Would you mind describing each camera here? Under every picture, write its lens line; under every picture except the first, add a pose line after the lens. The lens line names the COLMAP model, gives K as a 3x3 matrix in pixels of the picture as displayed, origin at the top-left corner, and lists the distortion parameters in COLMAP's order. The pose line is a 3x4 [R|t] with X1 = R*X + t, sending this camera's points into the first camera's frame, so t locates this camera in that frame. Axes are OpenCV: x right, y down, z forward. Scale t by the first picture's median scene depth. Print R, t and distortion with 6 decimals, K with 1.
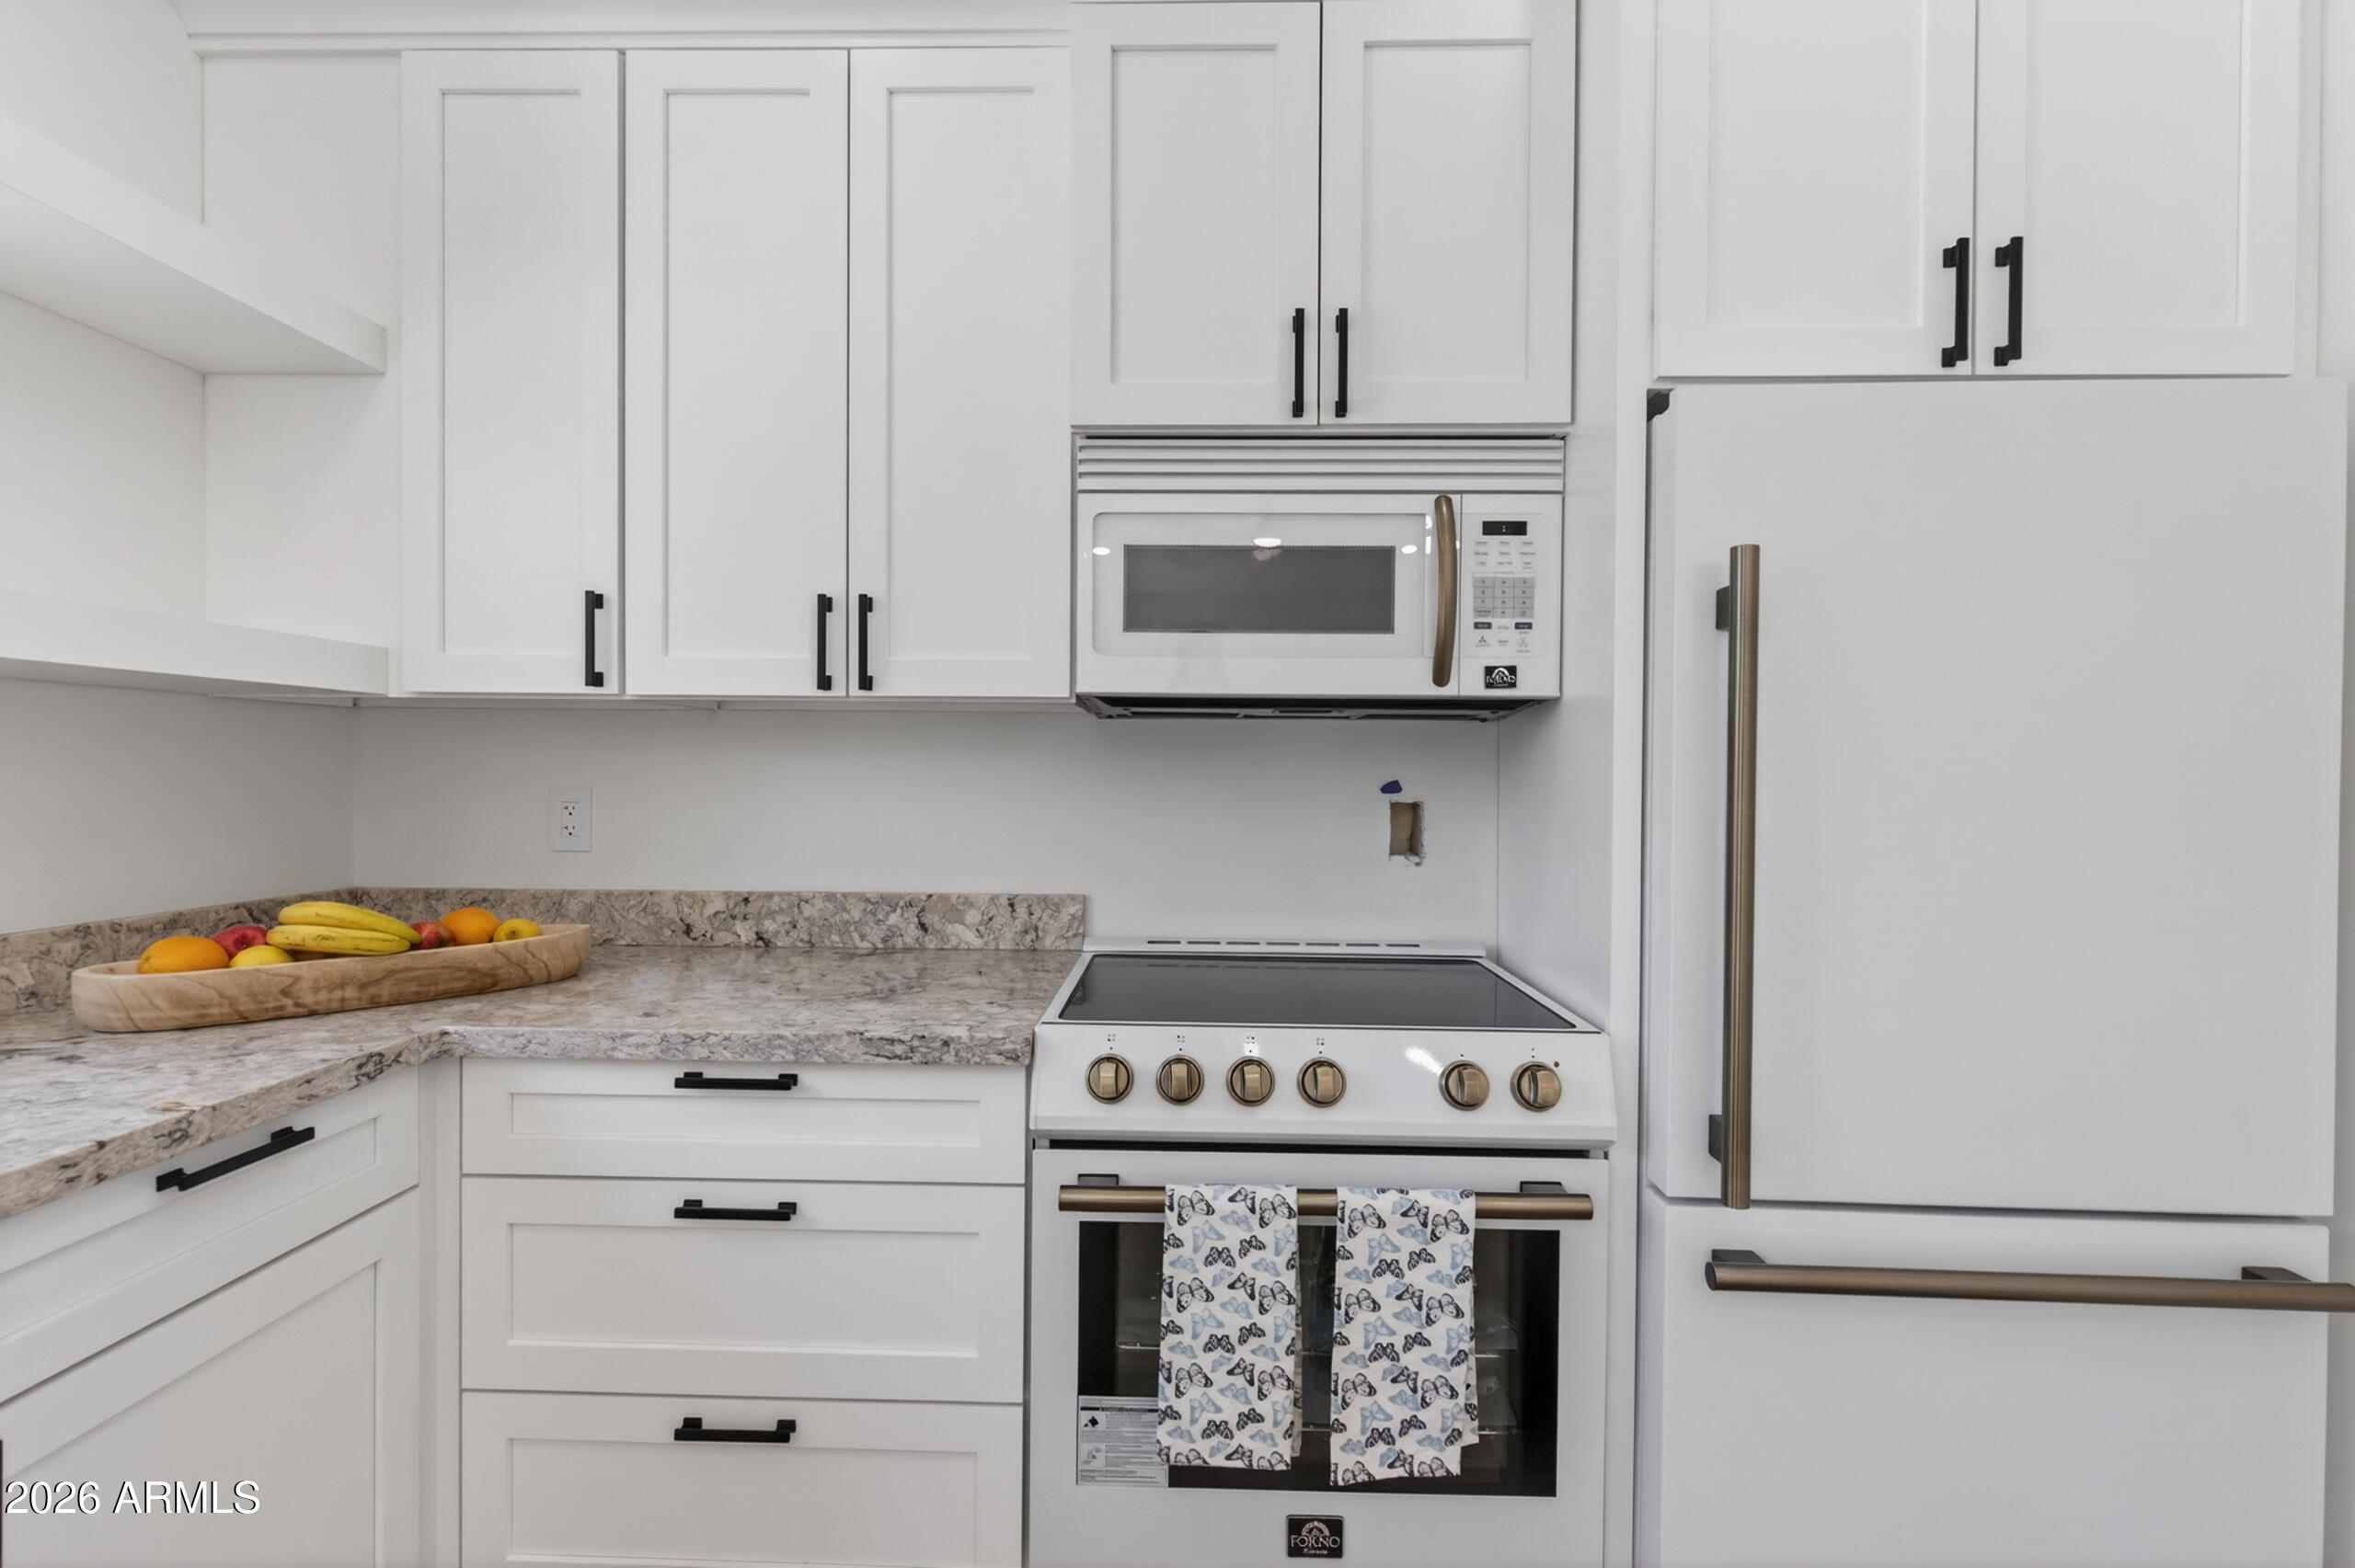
lens RADIAL K [[1052.2, 0, 1174.8], [0, 1052.2, 775.8], [0, 0, 1]] dist [0.001020, 0.000036]
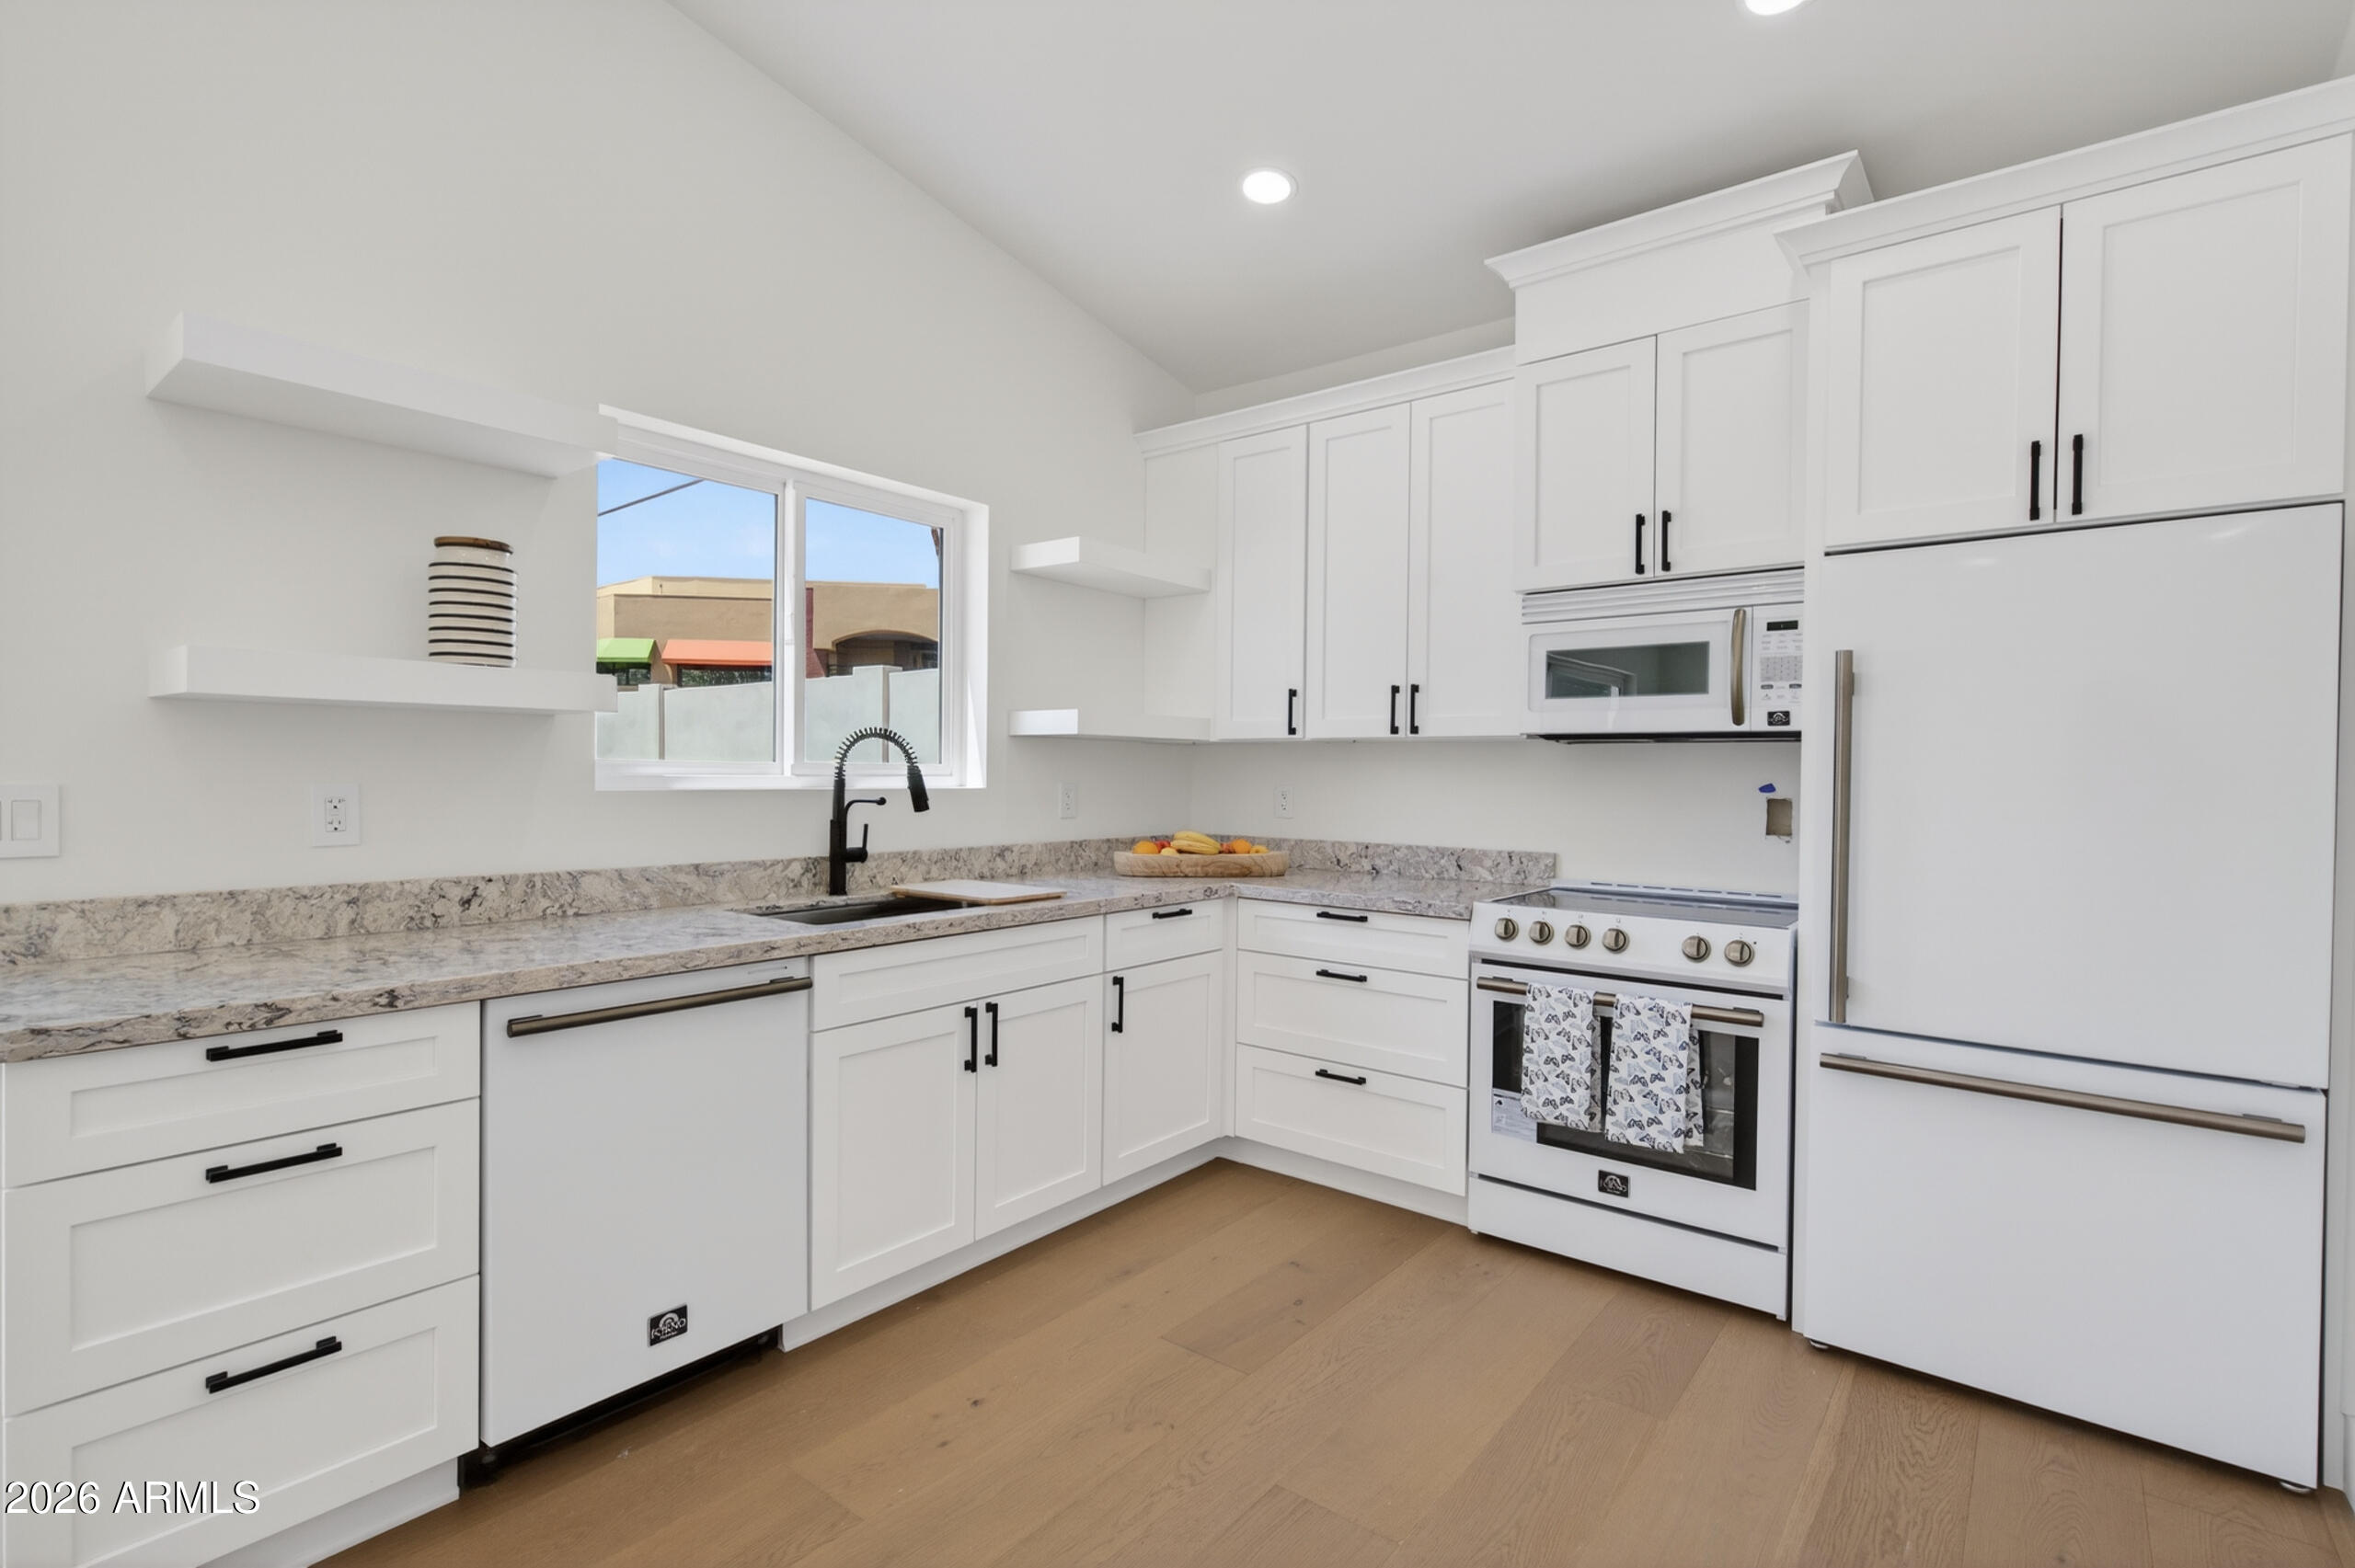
lens RADIAL K [[1081.9, 0, 1177.5], [0, 1081.9, 784.0], [0, 0, 1]] dist [-0.000407, -0.000173]
pose [[0.799062, 0.006954, -0.601209, 0.649444], [-0.008031, 0.999967, 0.000892, 0.013452], [0.601196, 0.004115, 0.799091, -0.988470]]
